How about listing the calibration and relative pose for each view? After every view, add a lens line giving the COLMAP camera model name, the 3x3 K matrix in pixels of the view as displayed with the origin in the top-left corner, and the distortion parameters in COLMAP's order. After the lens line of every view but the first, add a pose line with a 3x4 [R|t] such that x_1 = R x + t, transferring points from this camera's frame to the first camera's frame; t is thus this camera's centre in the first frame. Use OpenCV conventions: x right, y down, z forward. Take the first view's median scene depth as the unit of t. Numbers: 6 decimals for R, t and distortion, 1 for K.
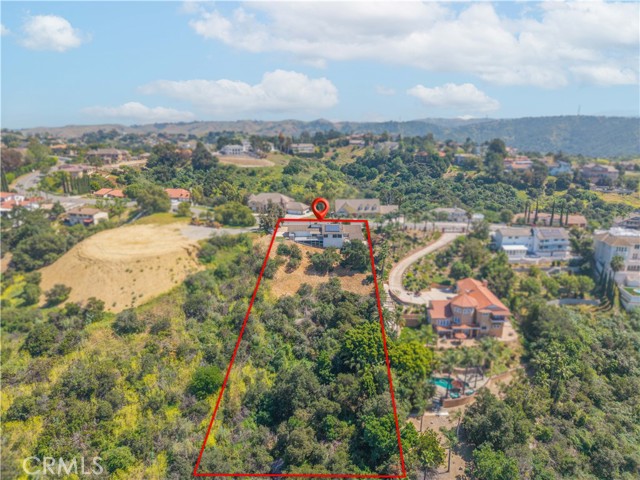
lens RADIAL K [[428.4, 0, 319.4], [0, 428.4, 244.1], [0, 0, 1]] dist [0.026980, -0.028133]
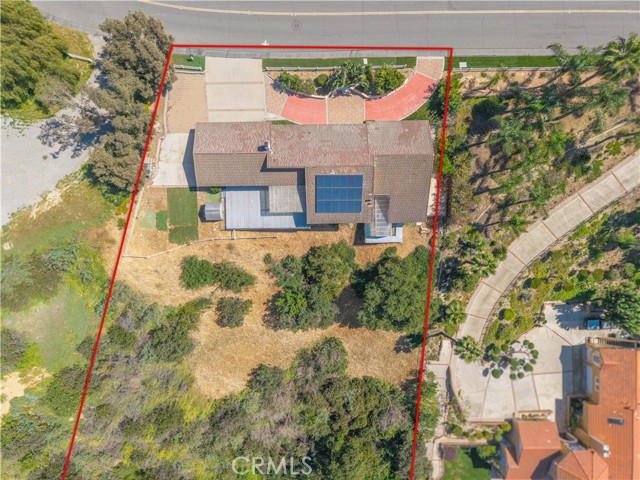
lens RADIAL K [[428.4, 0, 319.9], [0, 428.4, 238.9], [0, 0, 1]] dist [0.026980, -0.028133]
pose [[0.999764, 0.002899, 0.021529, 0.010523], [-0.021508, 0.271198, 0.962283, -0.350689], [-0.003049, -0.962519, 0.271197, 0.929253]]
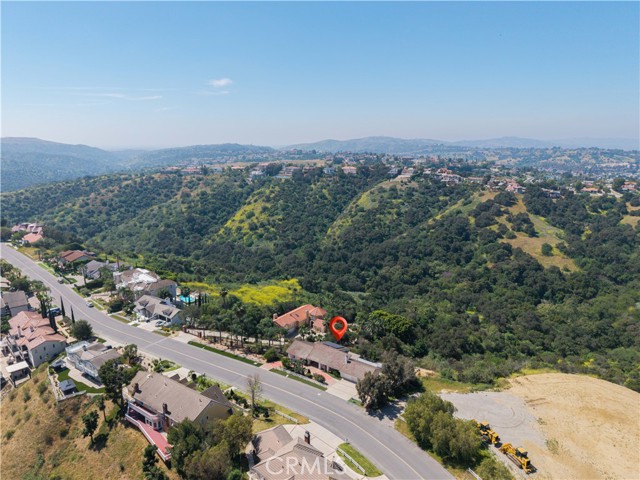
lens RADIAL K [[428.4, 0, 317.2], [0, 428.4, 241.3], [0, 0, 1]] dist [0.026980, -0.028133]
pose [[-0.791961, -0.135301, 0.595392, -0.414879], [0.173795, 0.884846, 0.432252, -0.588823], [-0.585315, 0.445803, -0.677249, 1.549091]]
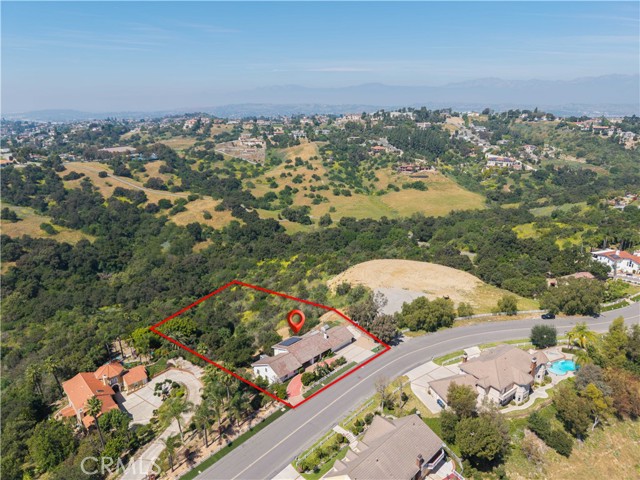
lens RADIAL K [[428.4, 0, 321.3], [0, 428.4, 240.4], [0, 0, 1]] dist [0.026980, -0.028133]
pose [[-0.728281, 0.211855, -0.651709, 0.463519], [-0.186655, 0.853730, 0.486113, -0.590849], [0.659369, 0.475671, -0.582211, 1.459159]]
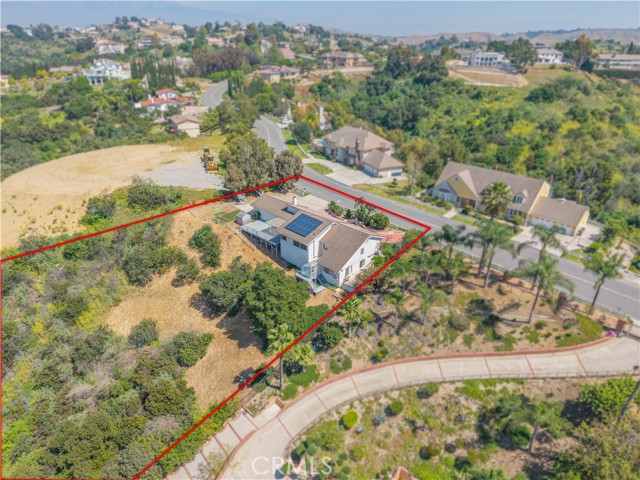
lens RADIAL K [[428.4, 0, 319.4], [0, 428.4, 240.6], [0, 0, 1]] dist [0.026980, -0.028133]
pose [[0.702750, 0.313751, -0.638516, 0.363921], [-0.196766, 0.948209, 0.249366, -0.148198], [0.683686, -0.049603, 0.728089, 0.708053]]
